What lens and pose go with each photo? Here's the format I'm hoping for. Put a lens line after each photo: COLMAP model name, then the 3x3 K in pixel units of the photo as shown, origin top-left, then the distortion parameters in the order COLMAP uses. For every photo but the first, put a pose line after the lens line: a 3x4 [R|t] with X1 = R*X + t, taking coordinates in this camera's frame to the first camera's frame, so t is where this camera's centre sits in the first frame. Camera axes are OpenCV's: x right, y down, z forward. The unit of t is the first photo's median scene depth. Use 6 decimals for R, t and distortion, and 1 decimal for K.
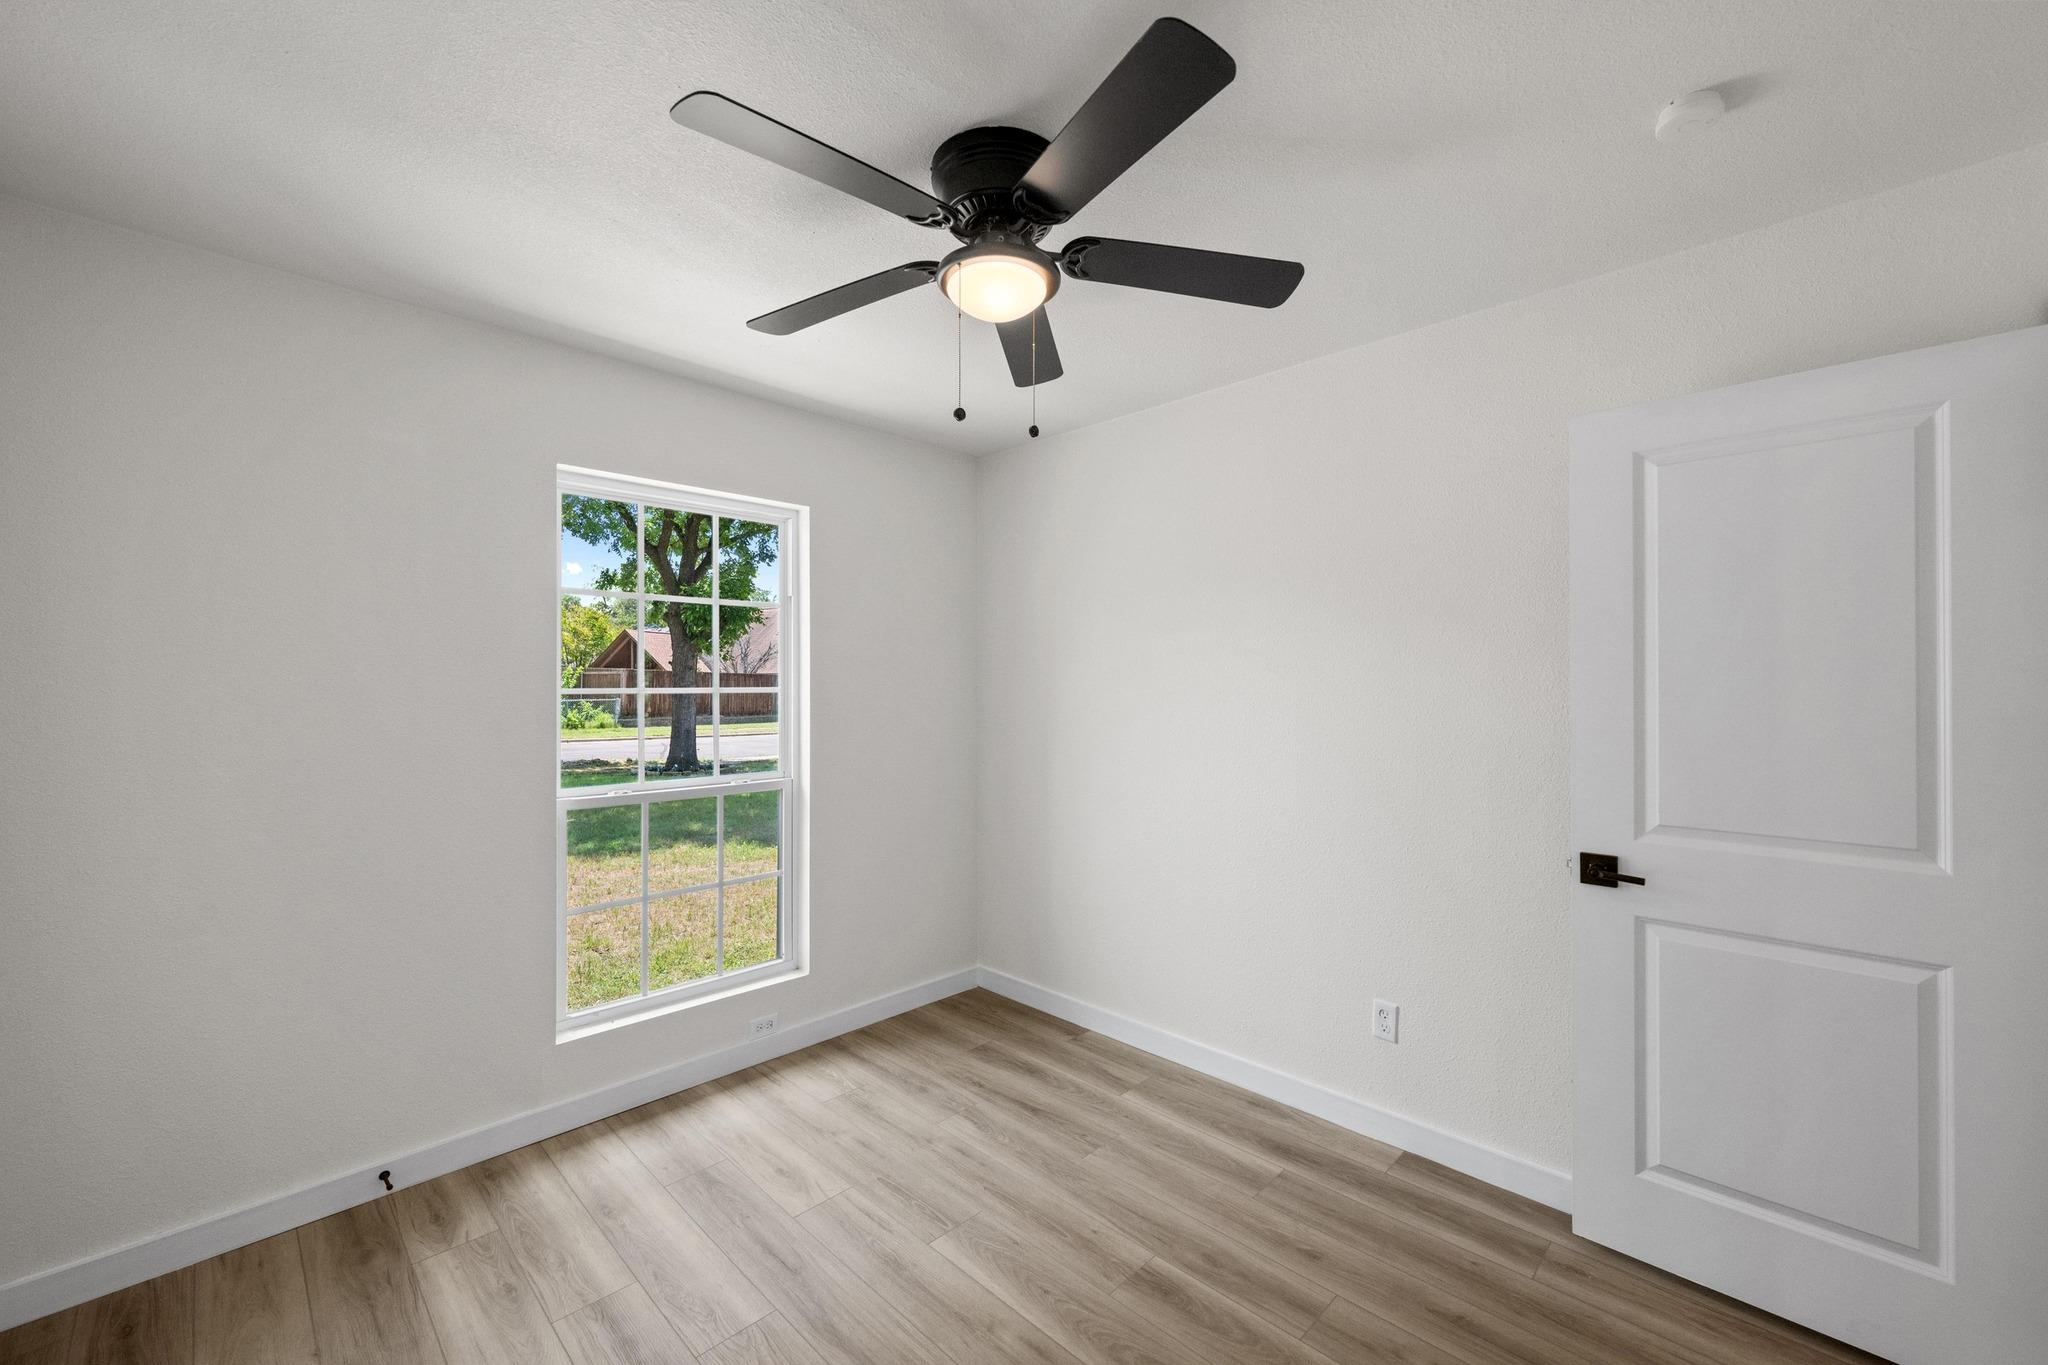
lens RADIAL K [[810.0, 0, 1029.8], [0, 810.0, 682.9], [0, 0, 1]] dist [-0.000067, -0.000023]
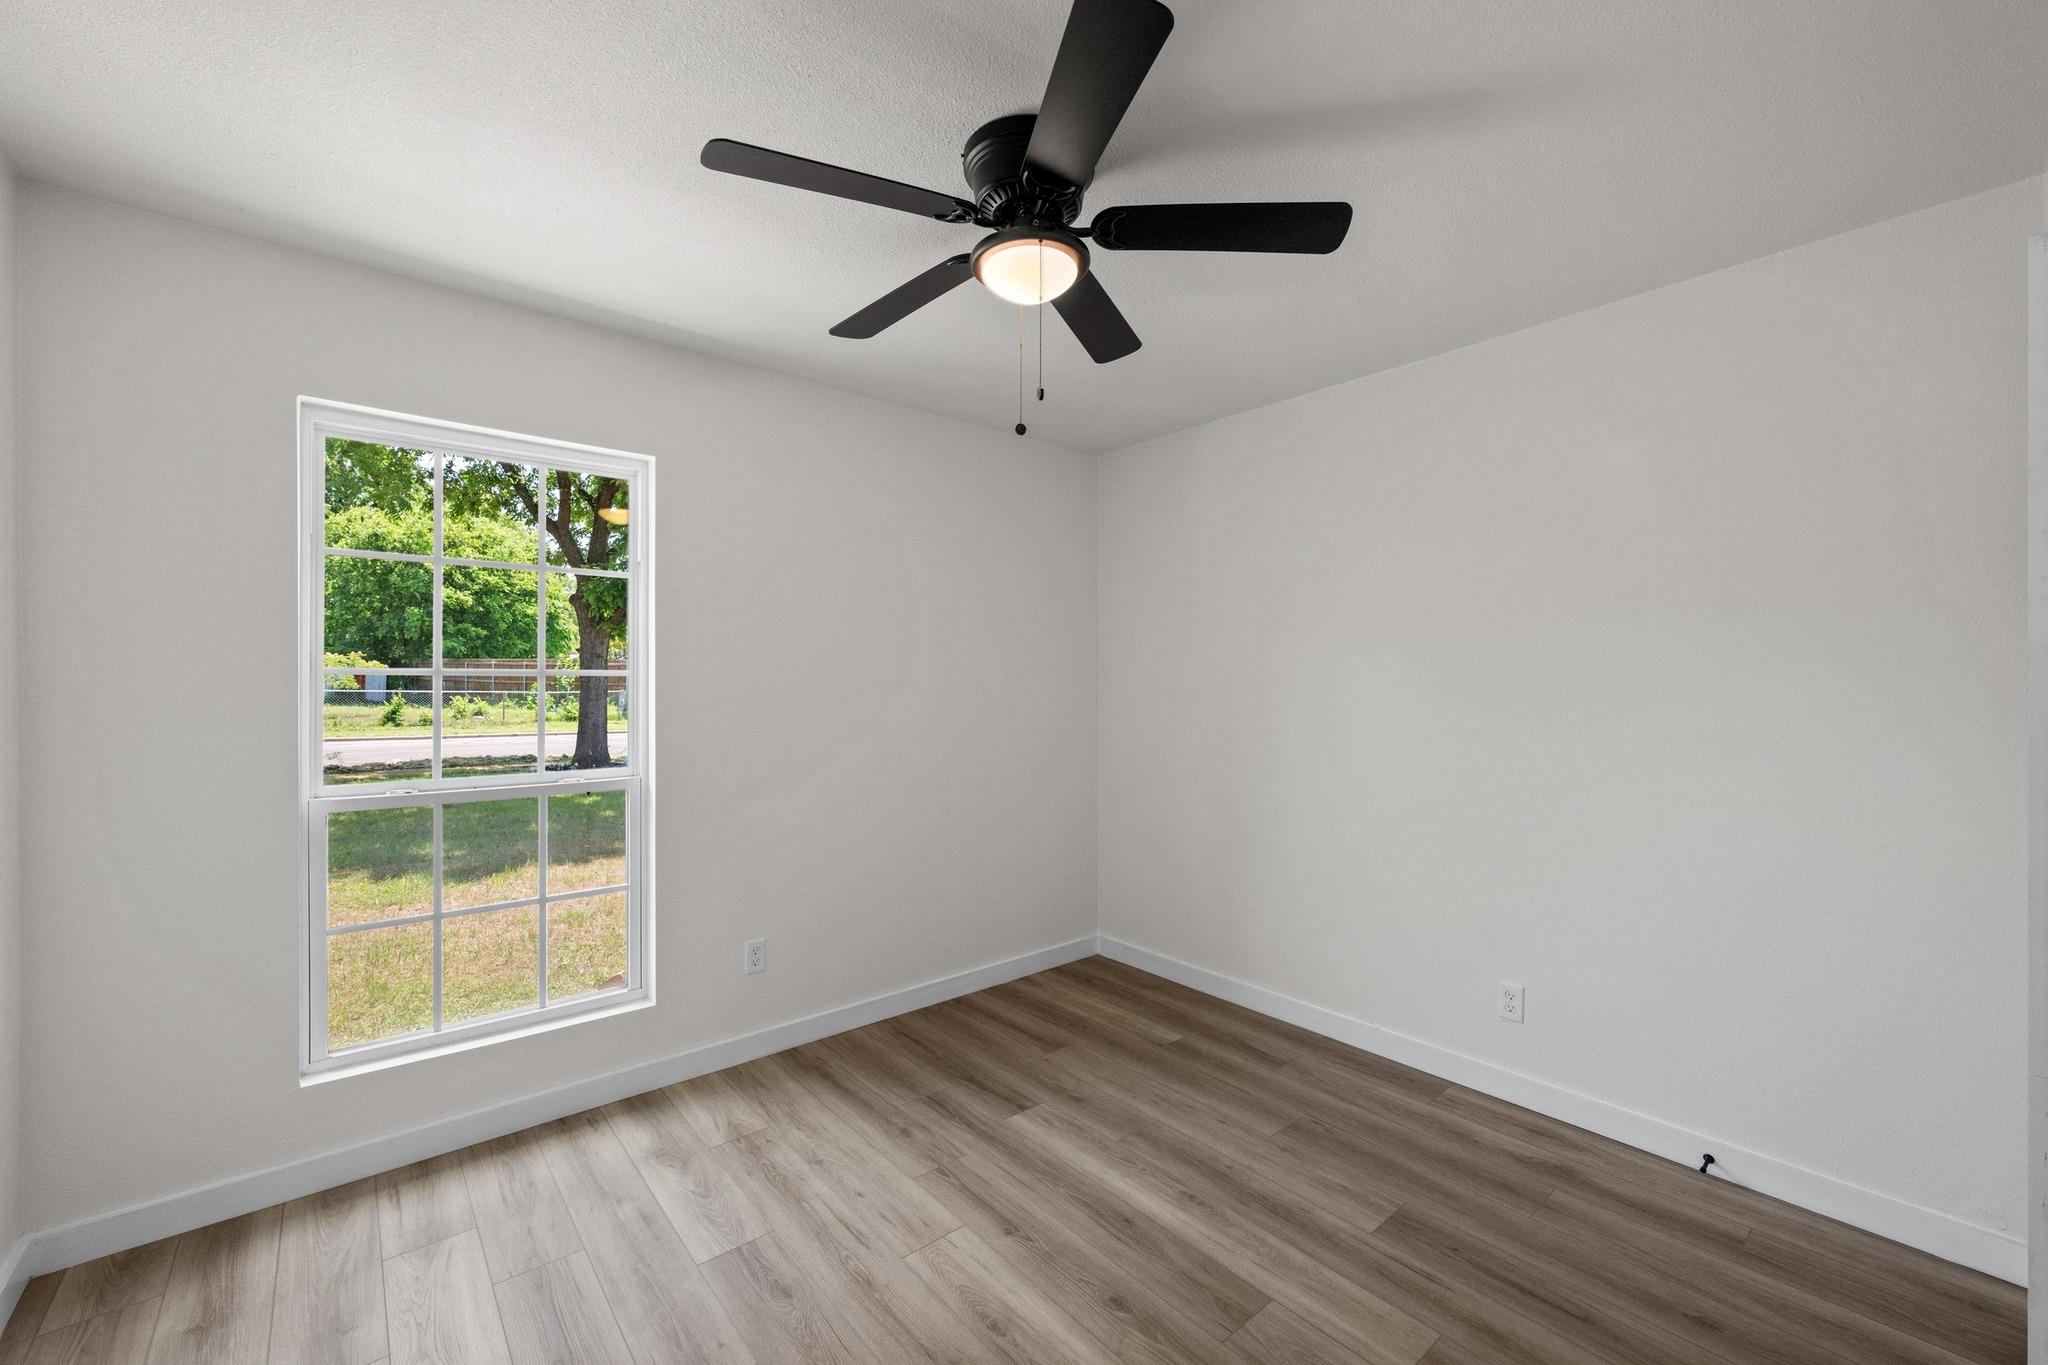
lens RADIAL K [[777.8, 0, 1010.8], [0, 777.8, 693.8], [0, 0, 1]] dist [-0.001393, -0.000163]
pose [[0.993643, 0.003623, -0.112521, 0.172131], [-0.001721, 0.999854, 0.017003, 0.014414], [0.112567, -0.016701, 0.993504, 0.208144]]
